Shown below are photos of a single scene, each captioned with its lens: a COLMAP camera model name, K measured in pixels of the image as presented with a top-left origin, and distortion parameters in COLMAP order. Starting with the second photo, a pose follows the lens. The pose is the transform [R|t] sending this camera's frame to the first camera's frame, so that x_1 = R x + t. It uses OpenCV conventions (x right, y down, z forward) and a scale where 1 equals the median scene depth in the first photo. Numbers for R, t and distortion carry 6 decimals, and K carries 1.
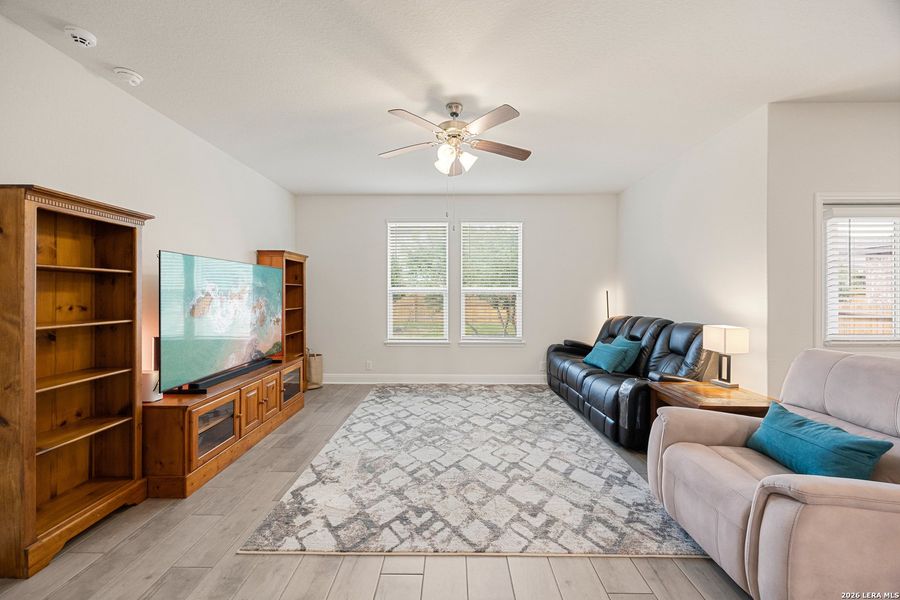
lens RADIAL K [[347.0, 0, 442.0], [0, 347.0, 295.6], [0, 0, 1]] dist [-0.001964, 0.000580]
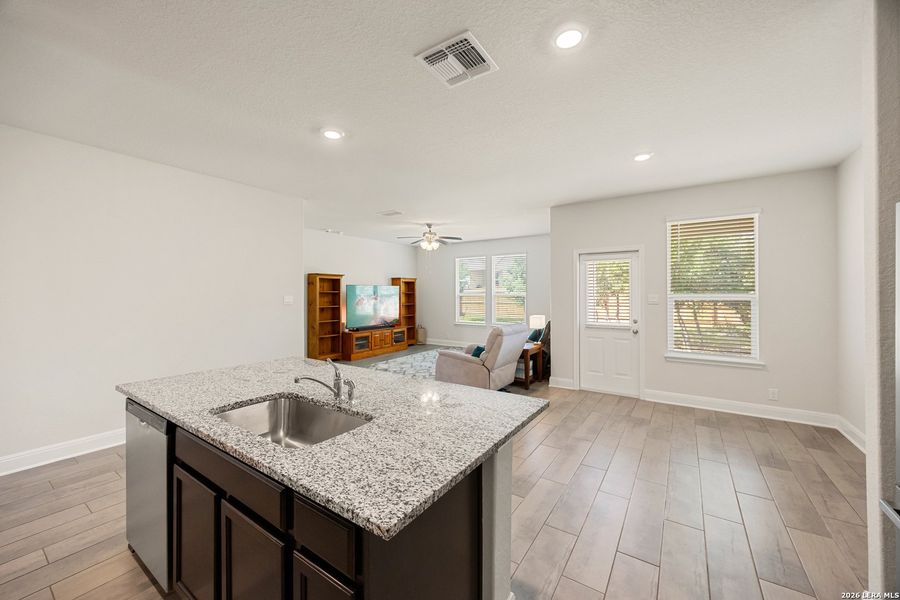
lens RADIAL K [[347.0, 0, 447.7], [0, 347.0, 291.9], [0, 0, 1]] dist [-0.001964, 0.000580]
pose [[0.834892, -0.002872, -0.550406, 1.846176], [-0.001023, 0.999977, -0.006770, -0.045952], [0.550413, 0.006215, 0.834870, -1.244501]]
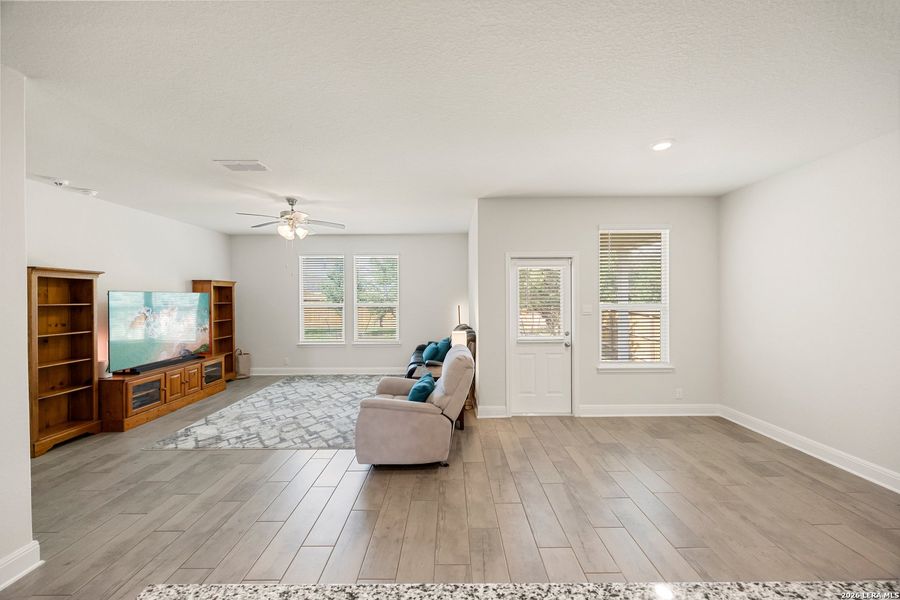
lens RADIAL K [[347.0, 0, 448.1], [0, 347.0, 300.4], [0, 0, 1]] dist [-0.001964, 0.000580]
pose [[0.999913, -0.006235, 0.011593, 0.913674], [0.006206, 0.999978, 0.002484, -0.080613], [-0.011608, -0.002412, 0.999930, -0.797884]]
